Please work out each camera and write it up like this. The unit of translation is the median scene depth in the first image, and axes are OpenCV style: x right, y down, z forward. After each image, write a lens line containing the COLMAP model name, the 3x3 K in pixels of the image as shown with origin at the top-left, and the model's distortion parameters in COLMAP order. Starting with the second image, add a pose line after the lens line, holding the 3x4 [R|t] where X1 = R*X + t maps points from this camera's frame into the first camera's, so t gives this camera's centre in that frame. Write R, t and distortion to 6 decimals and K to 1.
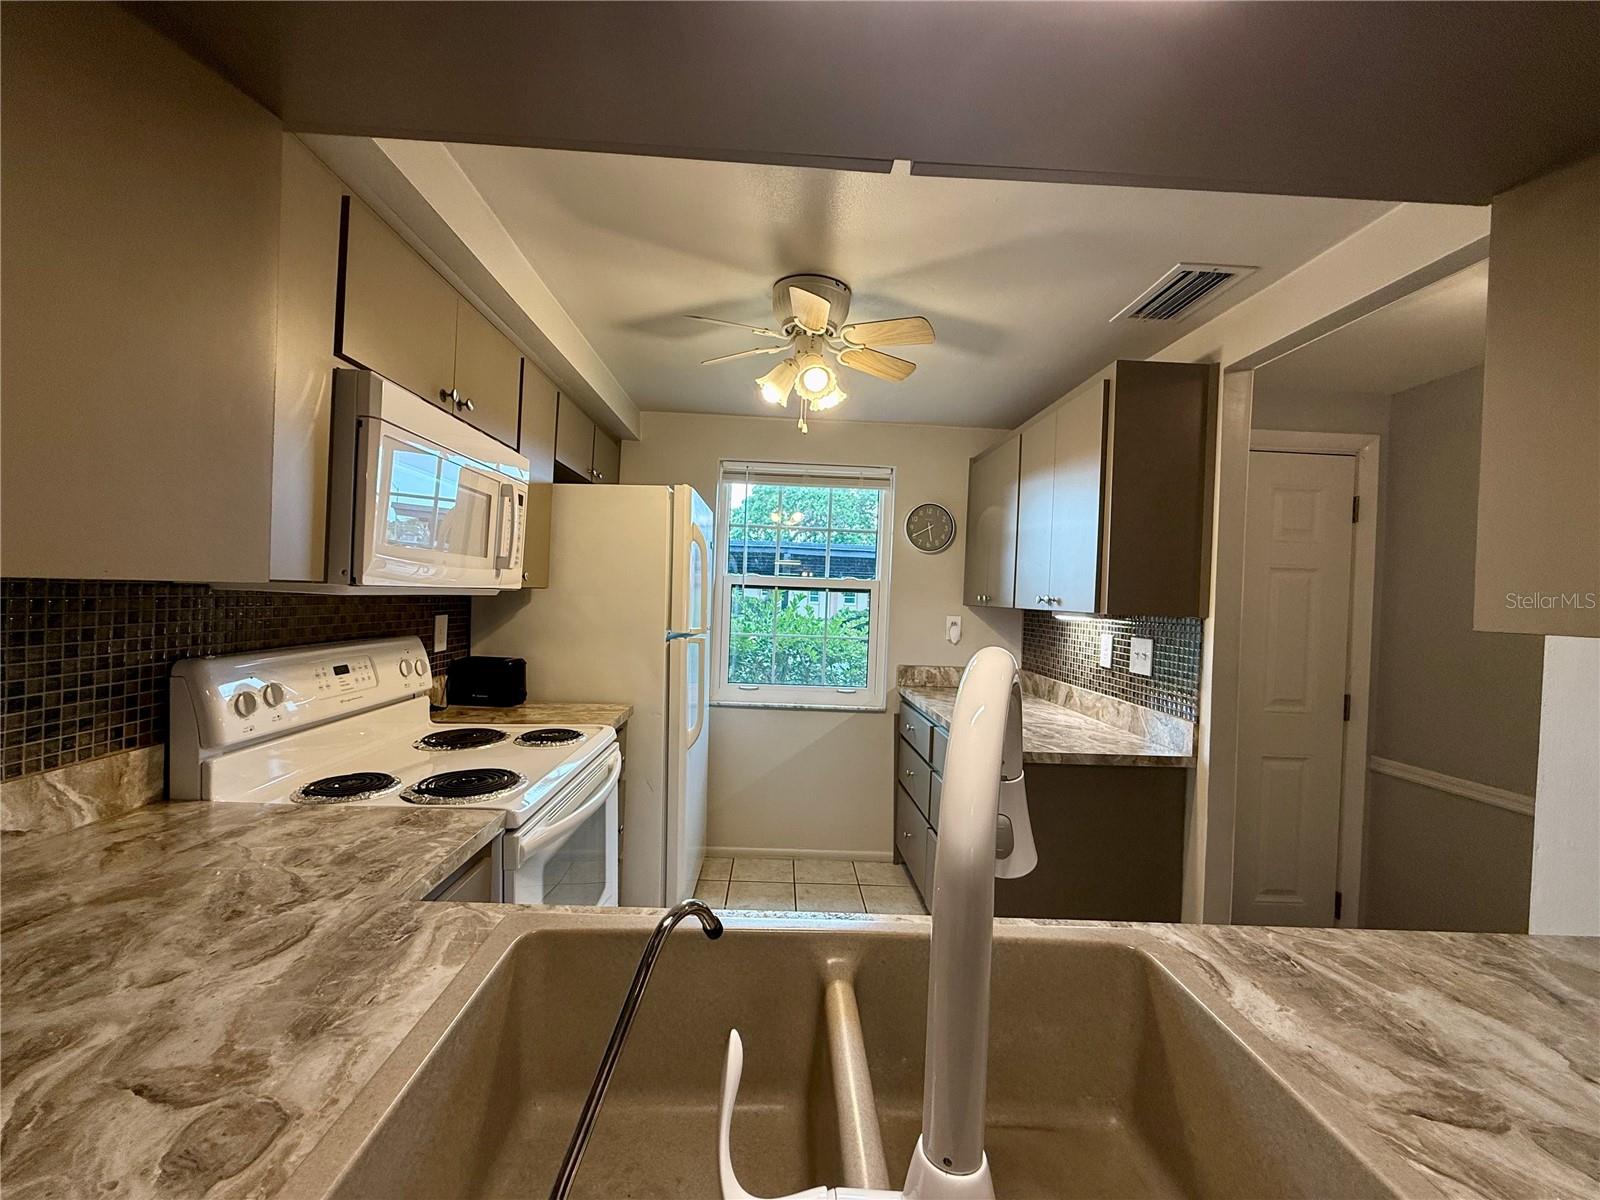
lens RADIAL K [[645.2, 0, 796.1], [0, 645.2, 597.8], [0, 0, 1]] dist [0.001112, 0.000120]
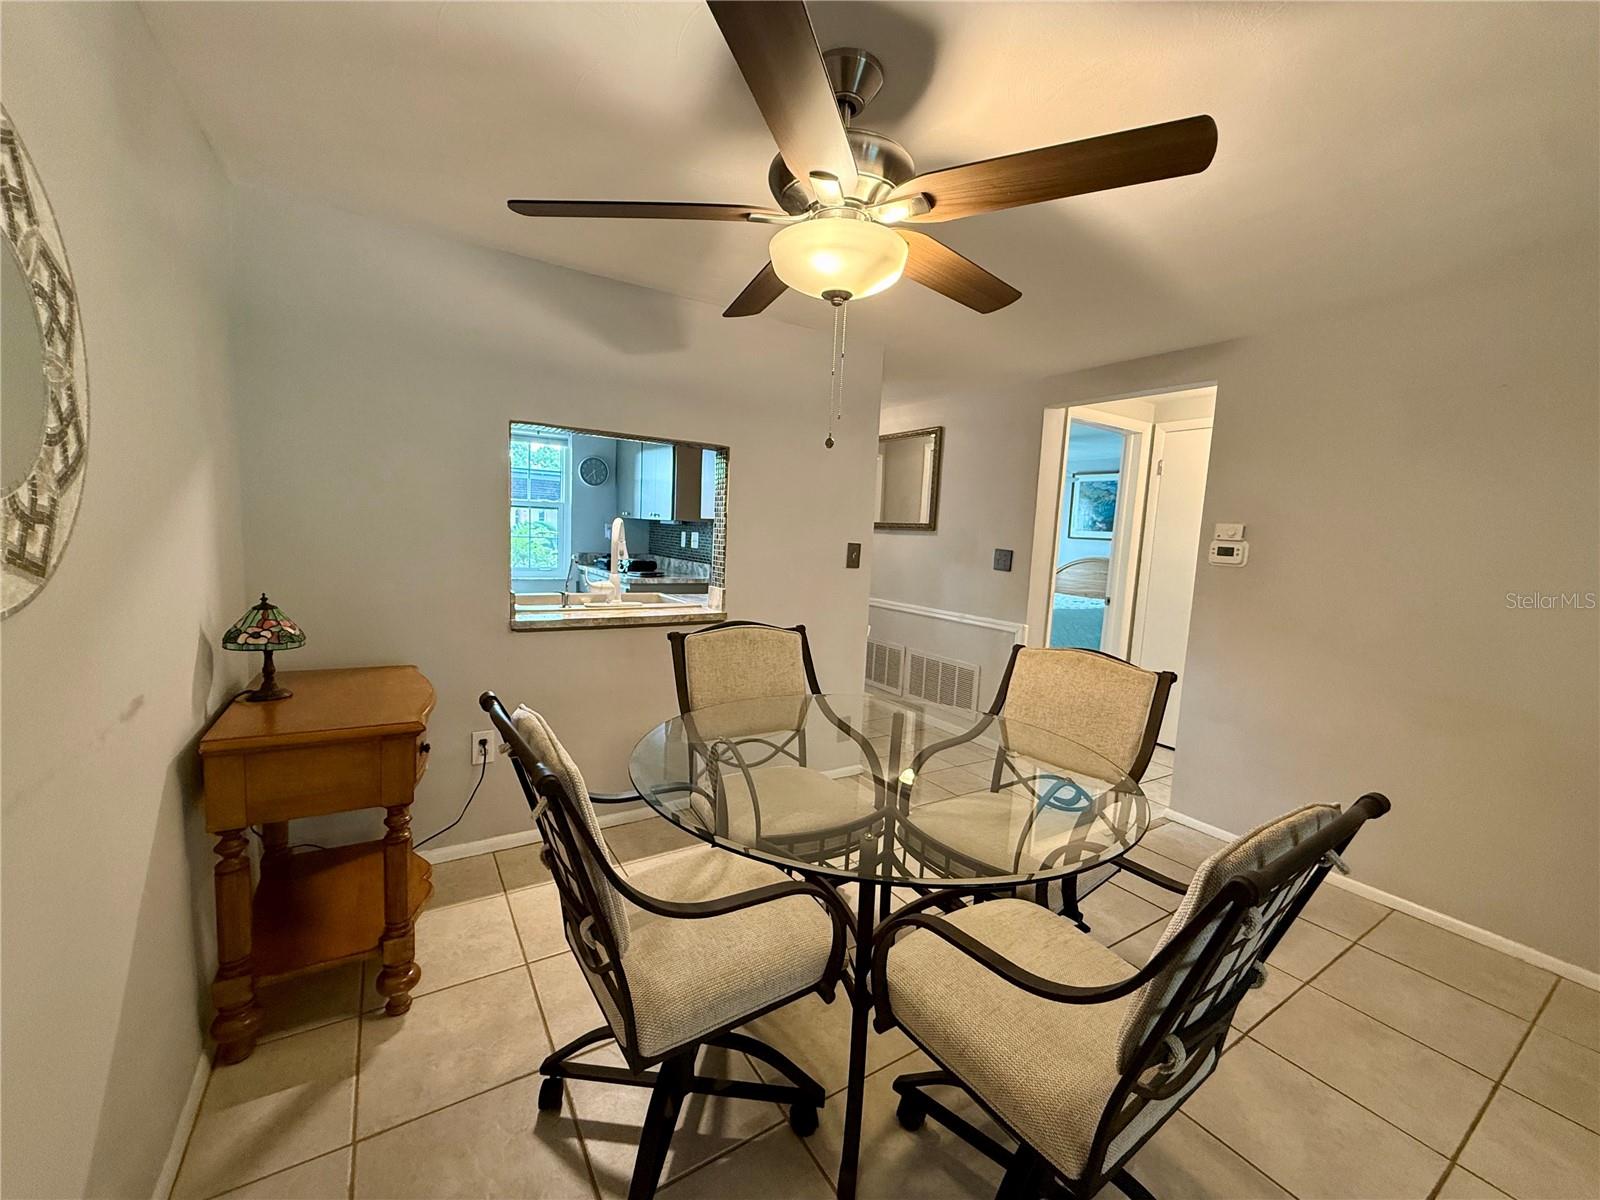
lens RADIAL K [[631.7, 0, 795.2], [0, 631.7, 599.7], [0, 0, 1]] dist [-0.001353, -0.000304]
pose [[0.865459, -0.051255, 0.498351, -0.259336], [-0.012714, 0.992185, 0.124125, 0.017686], [-0.500818, -0.113762, 0.858044, -1.046919]]
